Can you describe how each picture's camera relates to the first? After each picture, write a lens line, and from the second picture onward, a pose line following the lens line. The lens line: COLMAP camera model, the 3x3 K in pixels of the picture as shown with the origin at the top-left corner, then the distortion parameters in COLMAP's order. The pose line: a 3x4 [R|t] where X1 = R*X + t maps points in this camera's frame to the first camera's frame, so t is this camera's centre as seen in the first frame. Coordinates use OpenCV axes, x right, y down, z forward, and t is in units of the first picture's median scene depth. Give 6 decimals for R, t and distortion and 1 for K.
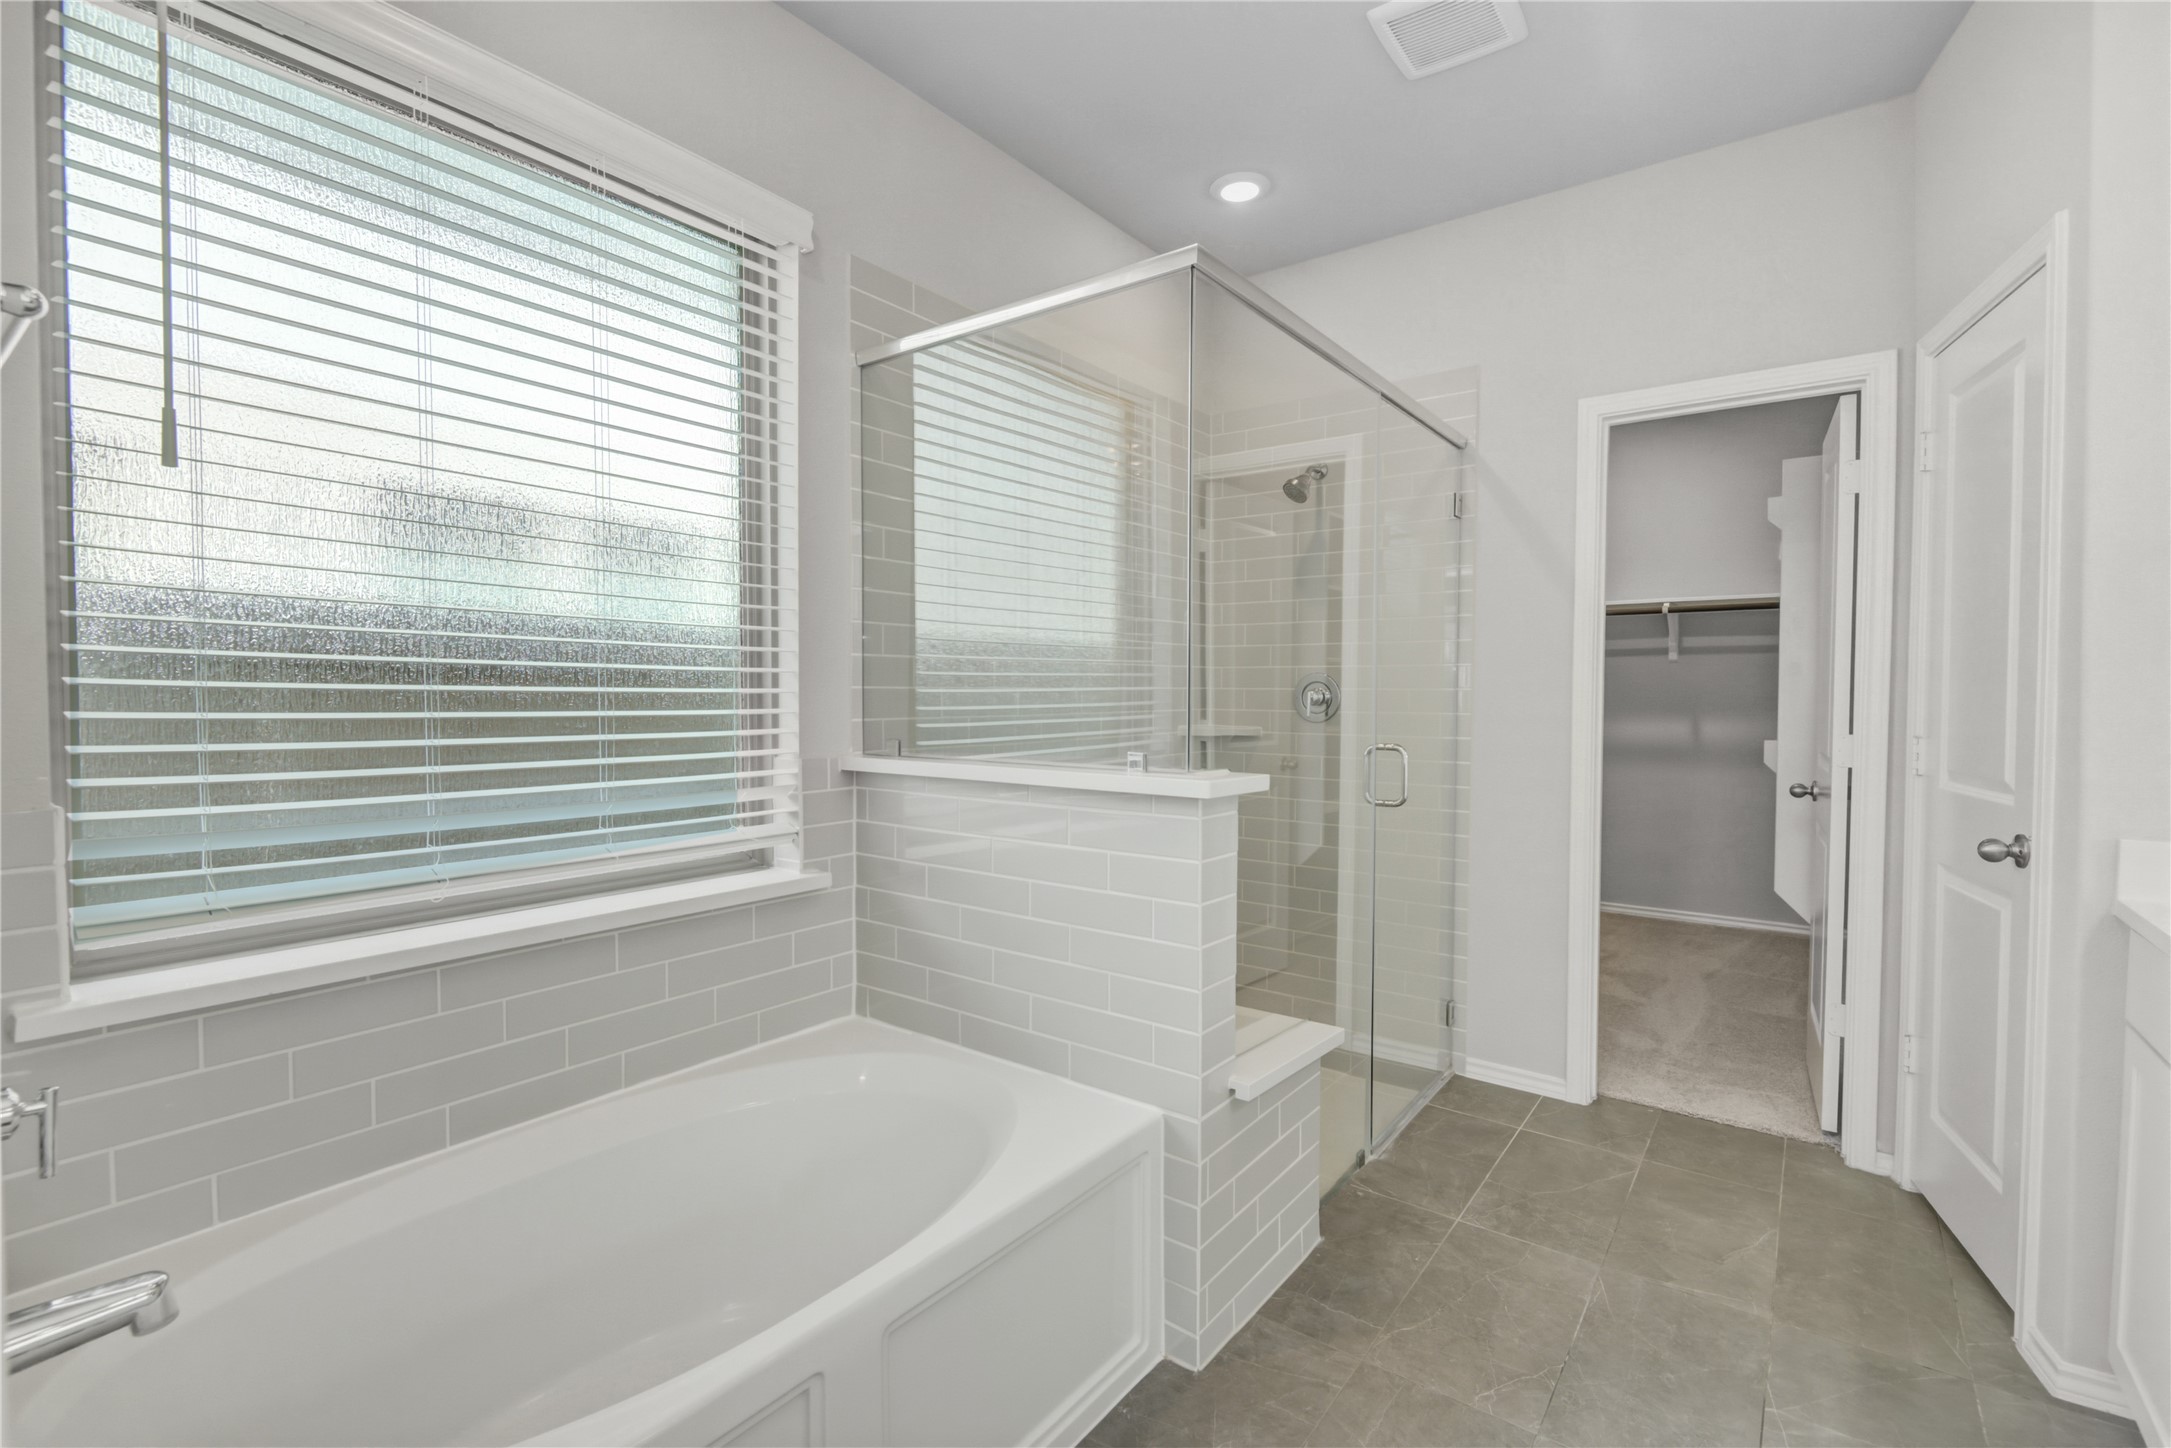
lens RADIAL K [[984.0, 0, 1085.5], [0, 984.0, 724.0], [0, 0, 1]] dist [0.004005, -0.006373]
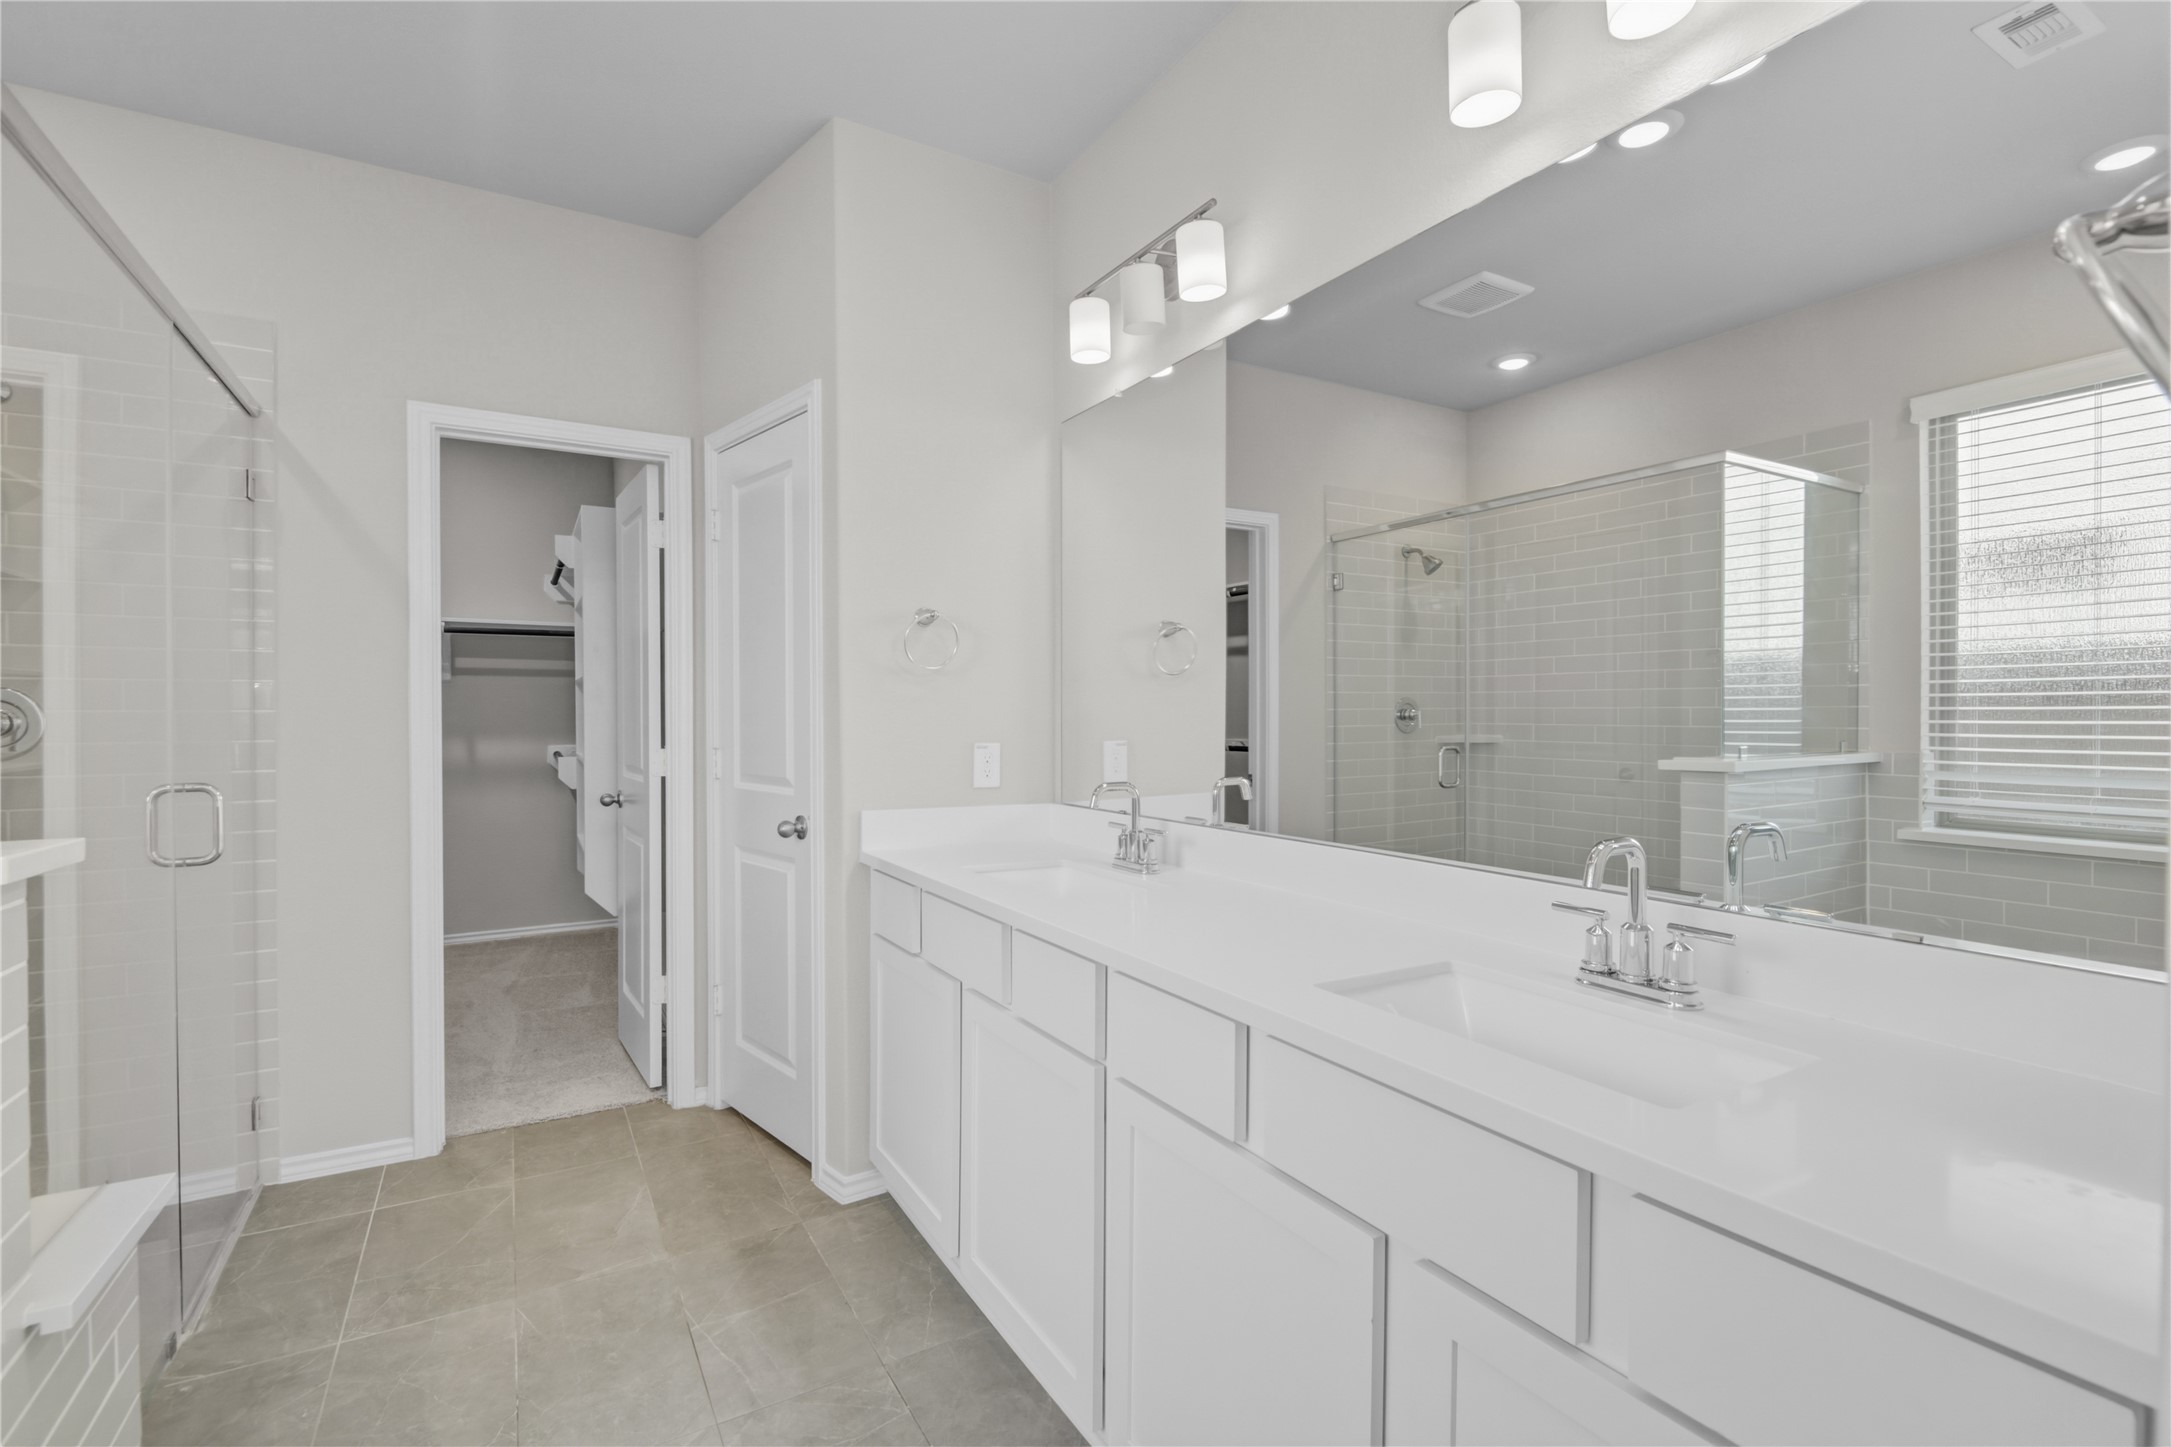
lens RADIAL K [[984.0, 0, 1085.5], [0, 984.0, 723.5], [0, 0, 1]] dist [0.004005, -0.006373]
pose [[0.375569, -0.013908, 0.926690, -0.136683], [0.032202, 0.999479, 0.001949, -0.005588], [-0.926235, 0.029109, 0.375821, 0.071668]]
